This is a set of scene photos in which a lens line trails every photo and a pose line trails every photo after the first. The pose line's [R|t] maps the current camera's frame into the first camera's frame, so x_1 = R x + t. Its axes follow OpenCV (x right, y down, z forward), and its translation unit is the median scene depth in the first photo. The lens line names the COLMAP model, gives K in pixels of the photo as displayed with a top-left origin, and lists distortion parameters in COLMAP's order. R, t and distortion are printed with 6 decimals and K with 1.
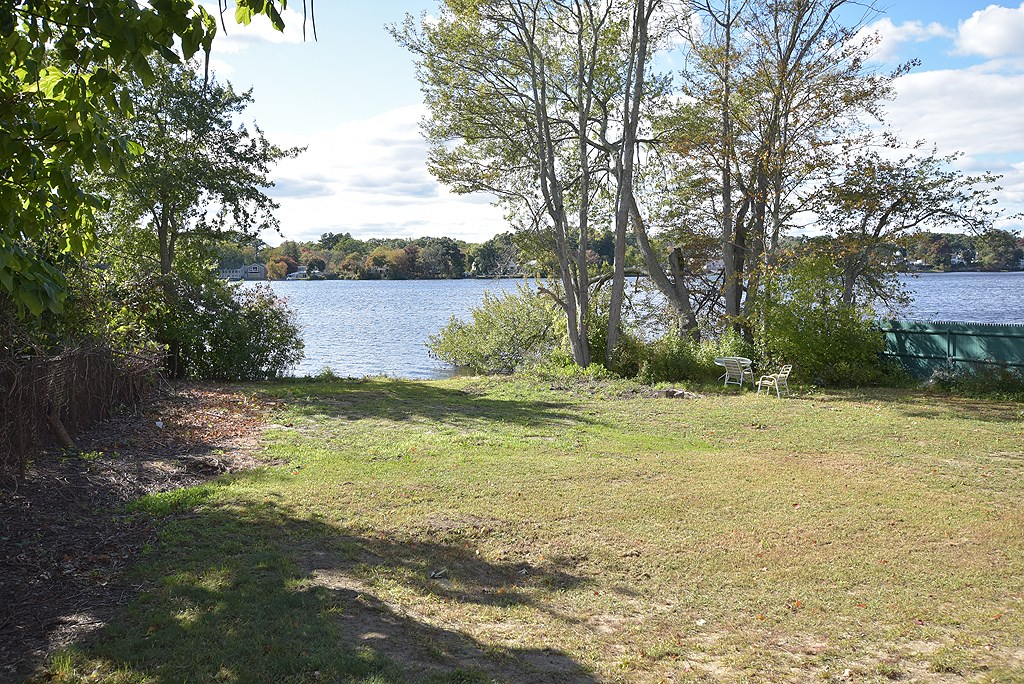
lens RADIAL K [[886.2, 0, 512.8], [0, 886.2, 343.1], [0, 0, 1]] dist [0.006789, 0.000281]
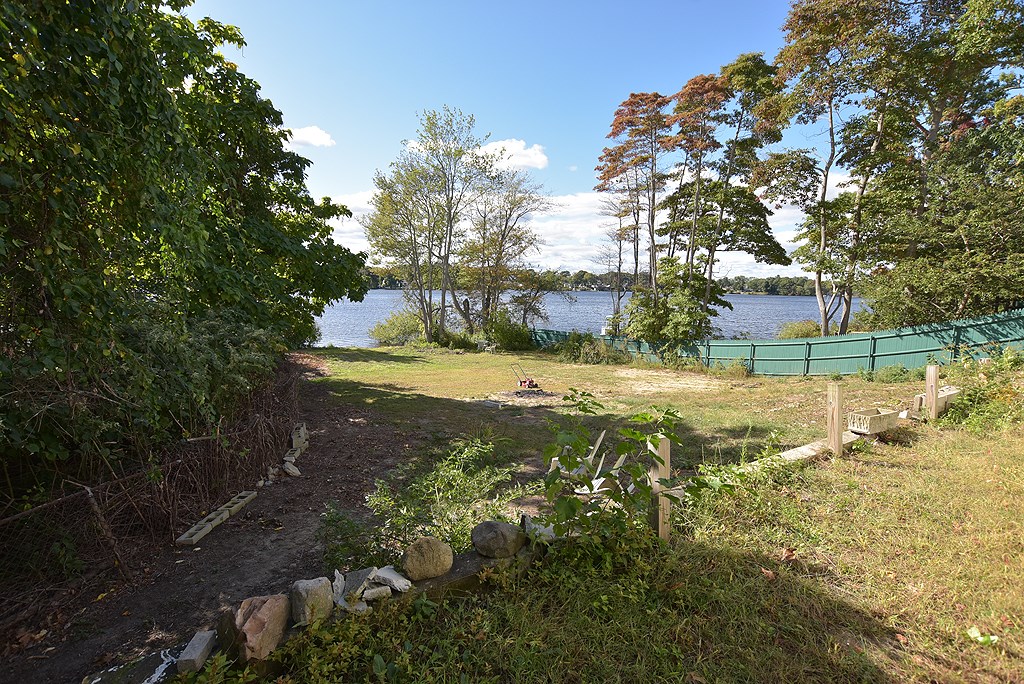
lens RADIAL K [[472.2, 0, 509.8], [0, 472.2, 347.6], [0, 0, 1]] dist [0.033300, -0.000050]
pose [[0.976744, -0.002670, 0.214390, 0.007630], [-0.007706, 0.998839, 0.047548, -0.031550], [-0.214268, -0.048094, 0.975590, -0.486933]]
